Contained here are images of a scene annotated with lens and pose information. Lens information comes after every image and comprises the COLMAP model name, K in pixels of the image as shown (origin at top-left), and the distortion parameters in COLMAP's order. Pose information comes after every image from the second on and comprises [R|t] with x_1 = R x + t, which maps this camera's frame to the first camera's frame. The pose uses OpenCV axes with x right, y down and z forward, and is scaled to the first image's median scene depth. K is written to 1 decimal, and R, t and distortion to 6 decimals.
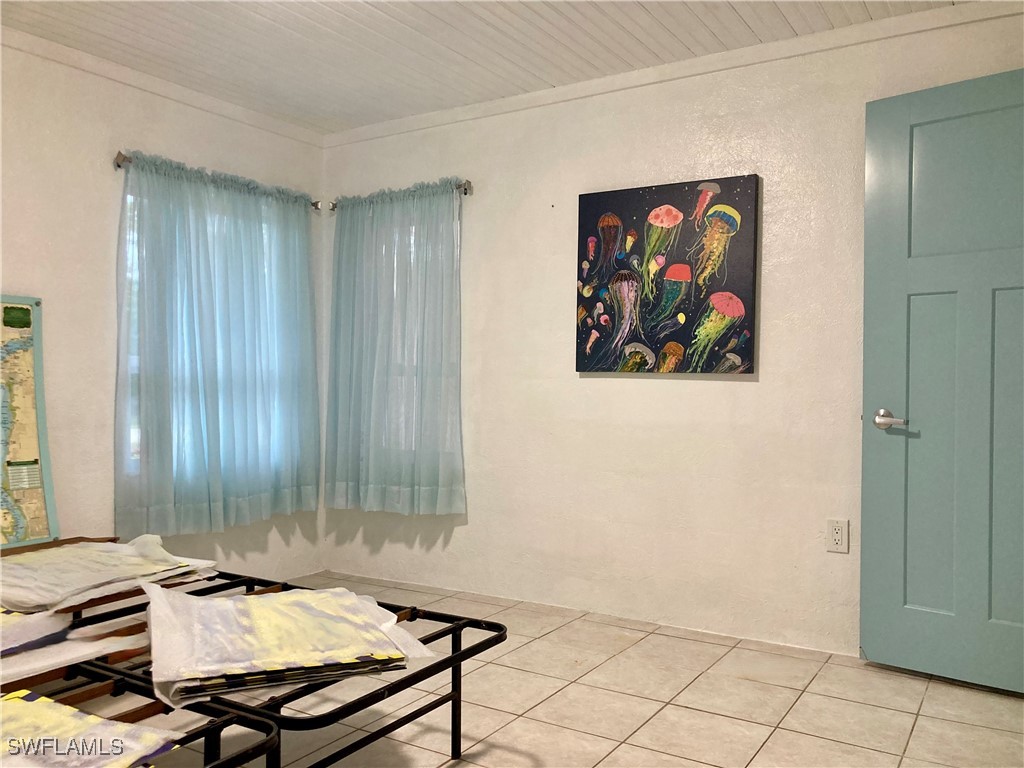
lens RADIAL K [[839.2, 0, 511.5], [0, 839.2, 384.5], [0, 0, 1]] dist [0.012444, -0.004952]
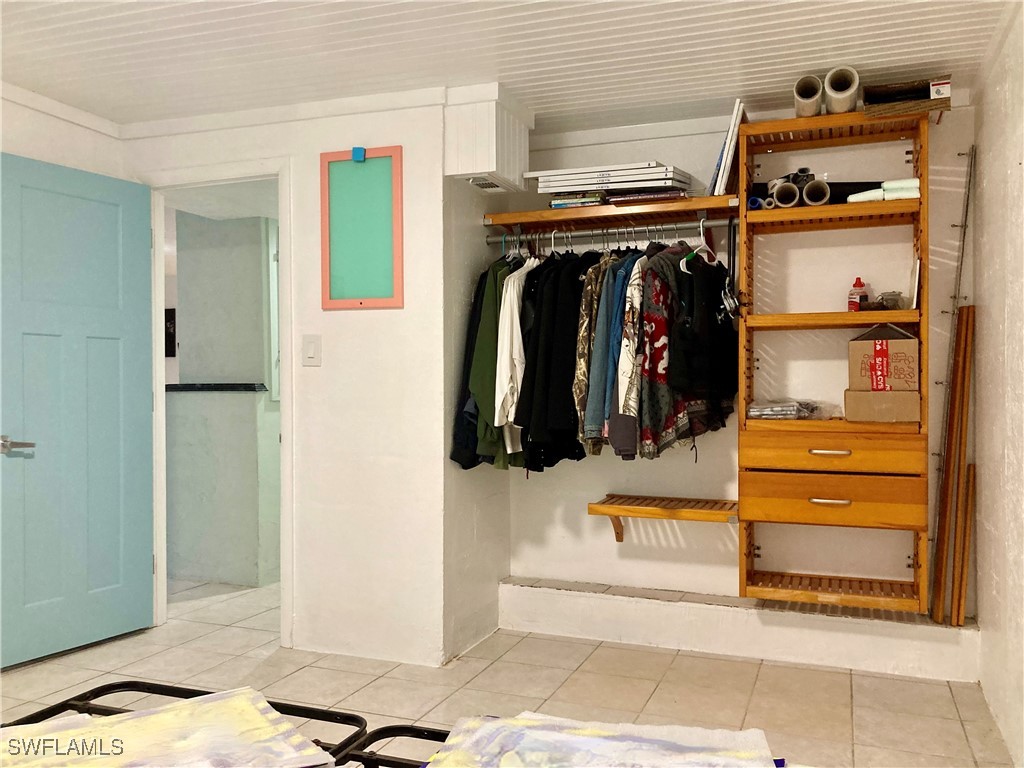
lens RADIAL K [[839.2, 0, 513.2], [0, 839.2, 386.0], [0, 0, 1]] dist [0.012444, -0.004952]
pose [[-0.195484, -0.002698, 0.980703, -0.823779], [0.003970, 0.999986, 0.003542, -0.038437], [-0.980699, 0.004586, -0.195470, 0.609142]]
